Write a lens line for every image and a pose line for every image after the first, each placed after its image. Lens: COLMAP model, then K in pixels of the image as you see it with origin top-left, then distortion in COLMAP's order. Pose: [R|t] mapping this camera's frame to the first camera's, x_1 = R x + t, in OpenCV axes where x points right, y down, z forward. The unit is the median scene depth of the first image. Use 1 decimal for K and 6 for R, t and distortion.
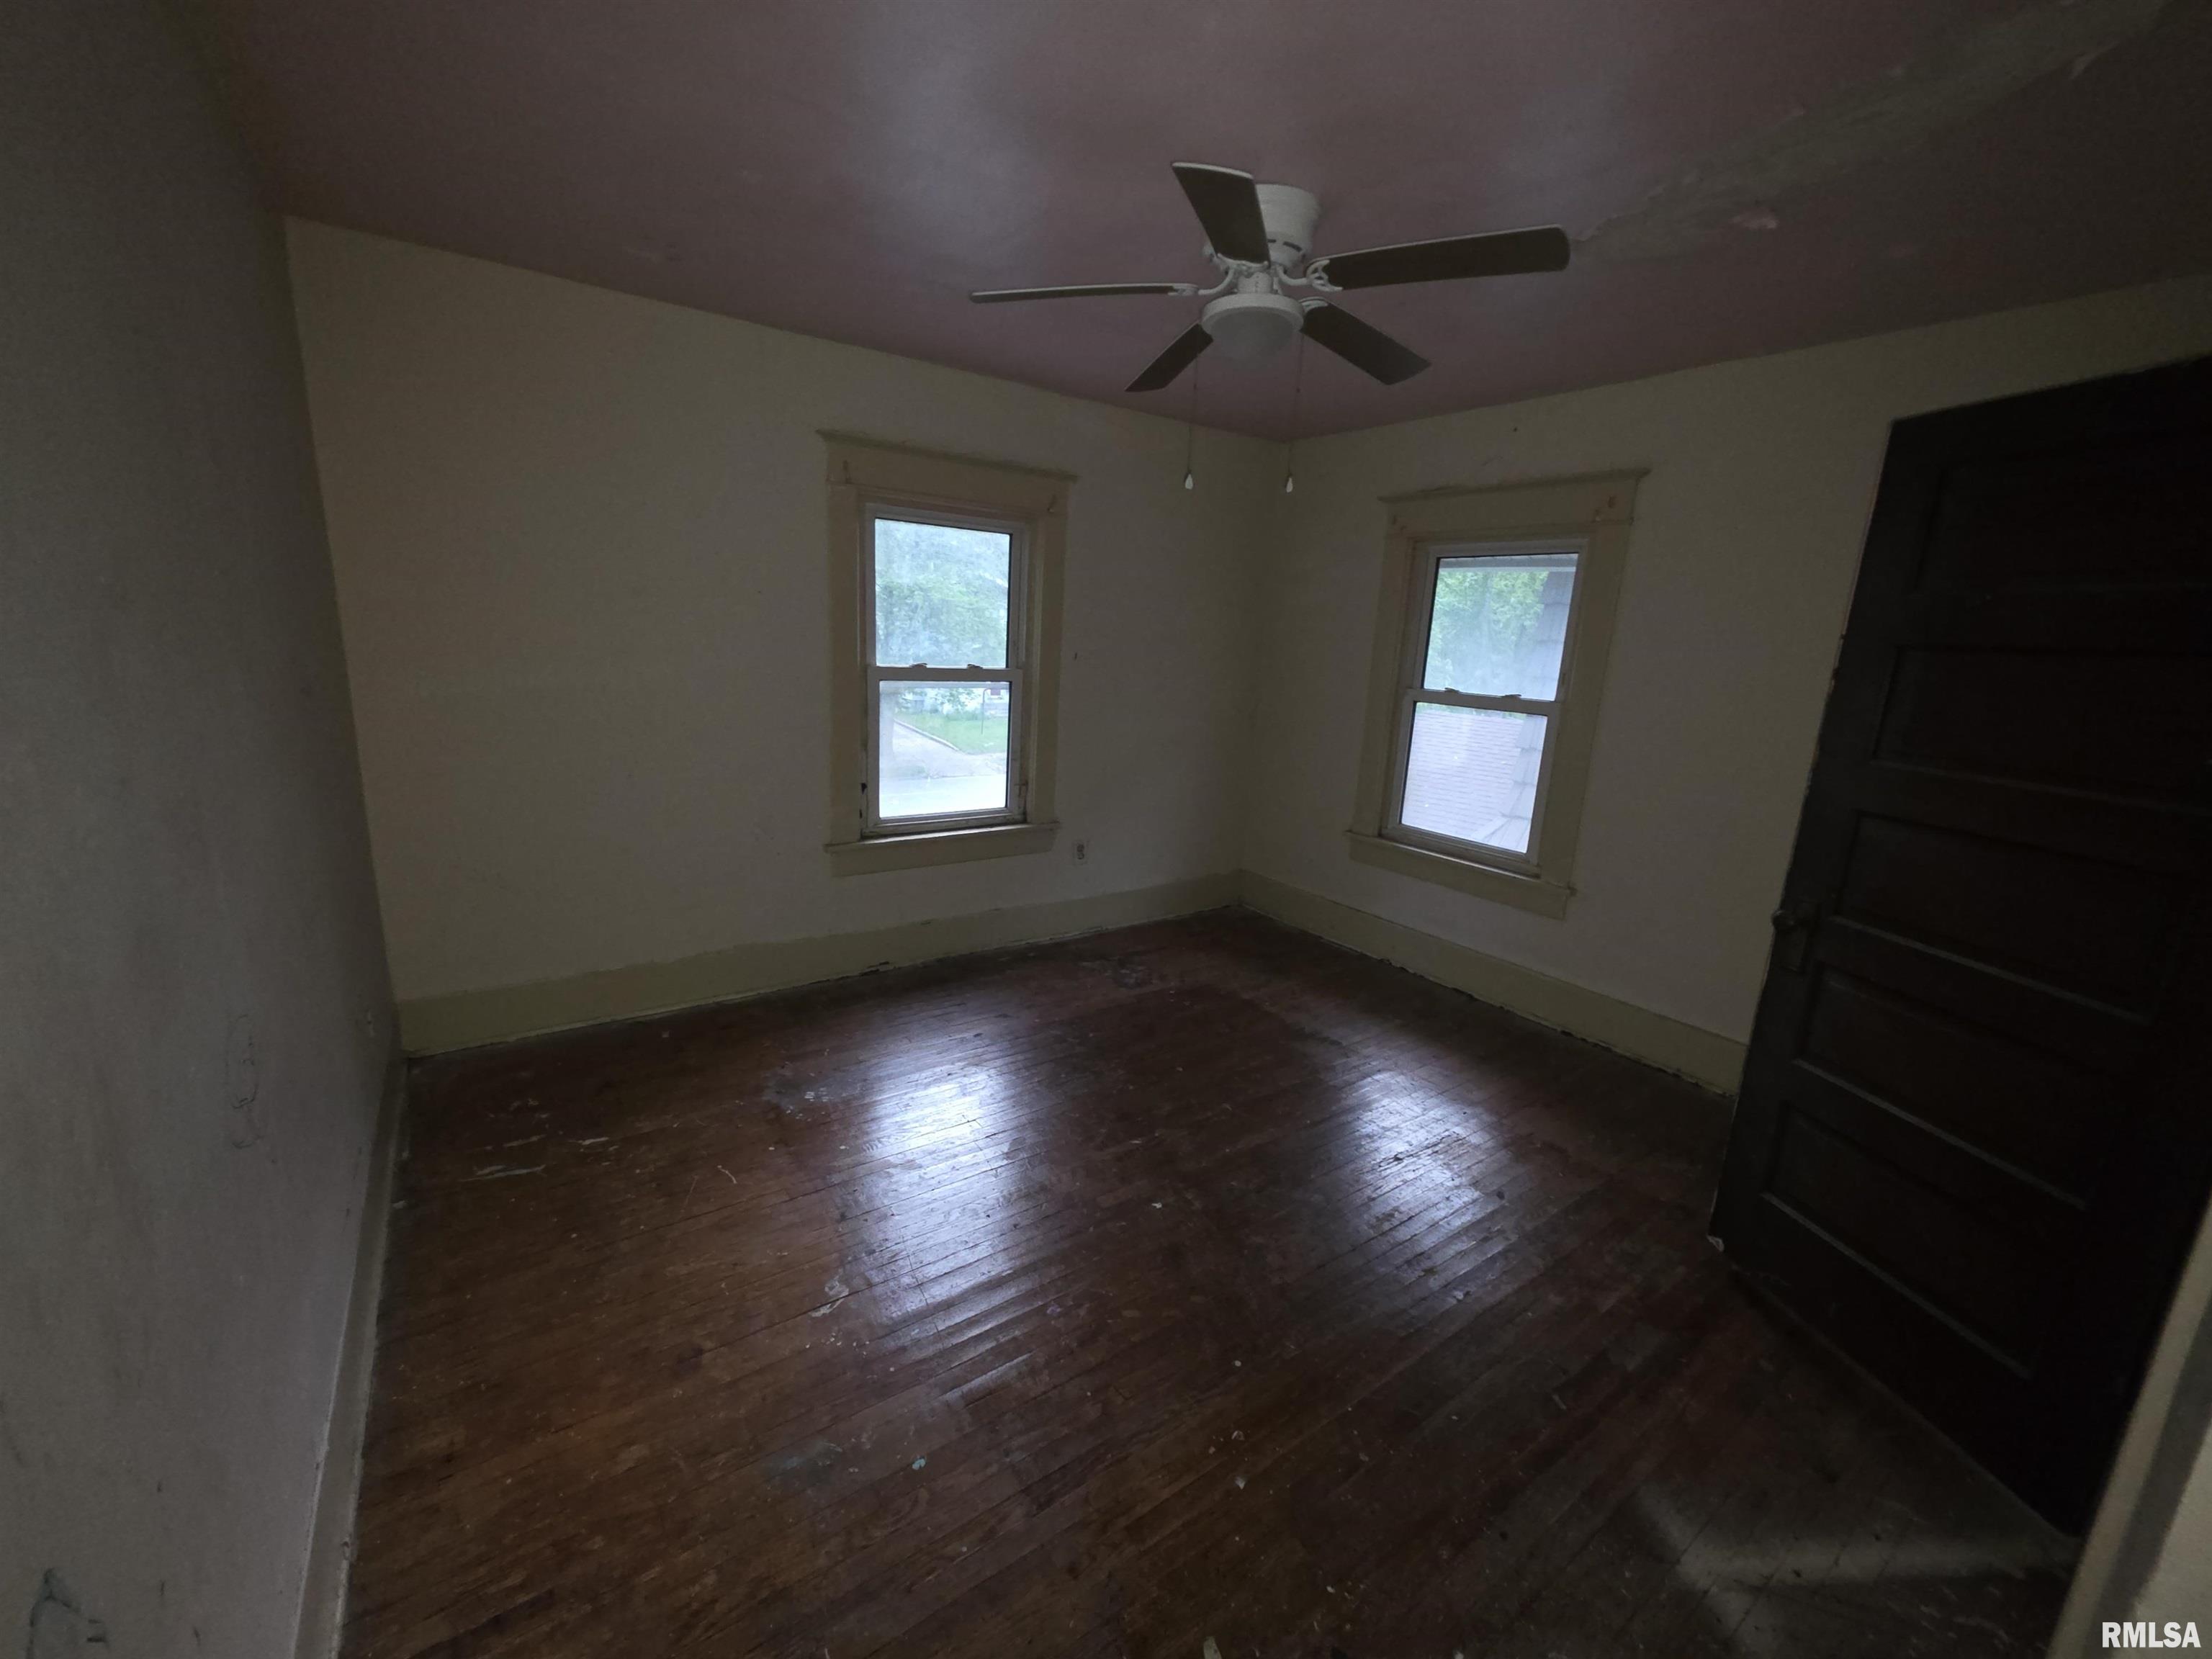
lens RADIAL K [[883.7, 0, 1102.5], [0, 883.7, 830.1], [0, 0, 1]] dist [0.003479, -0.000781]
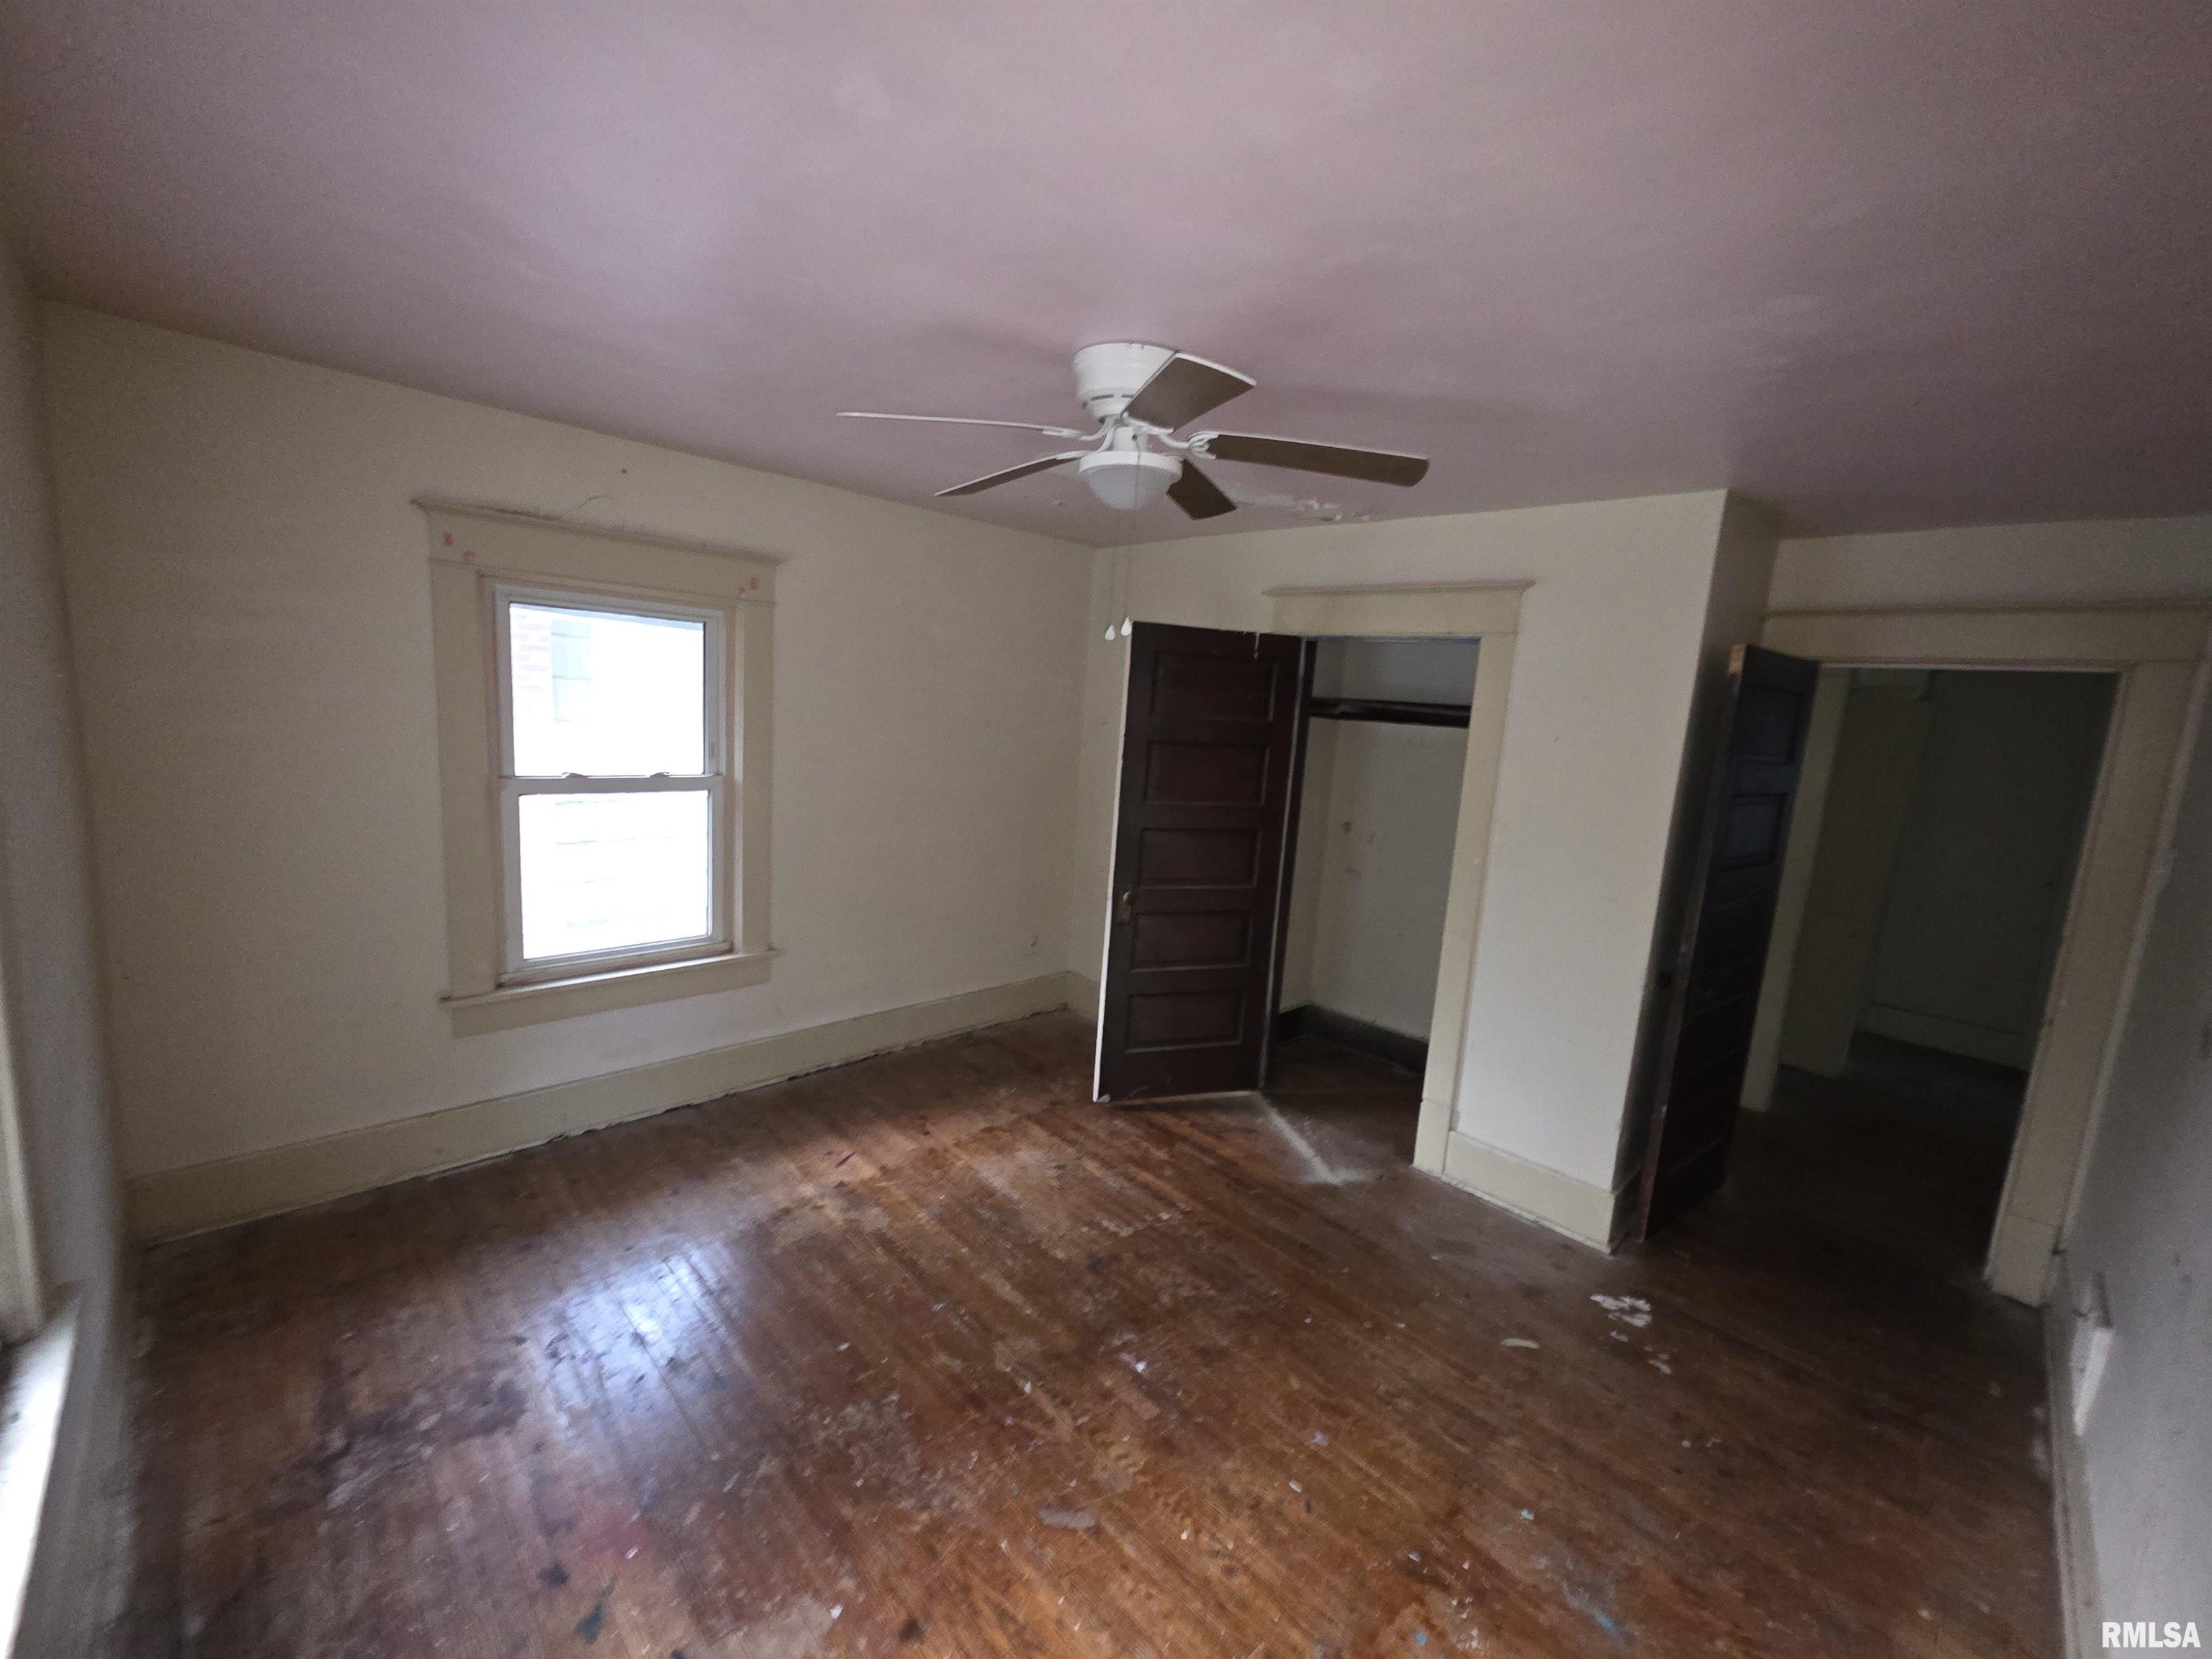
lens RADIAL K [[883.7, 0, 1105.4], [0, 883.7, 830.2], [0, 0, 1]] dist [0.003479, -0.000781]
pose [[-0.156663, -0.202601, 0.966649, -0.488269], [0.145487, 0.963323, 0.225482, -0.236306], [-0.976878, 0.175959, -0.121442, 0.691684]]
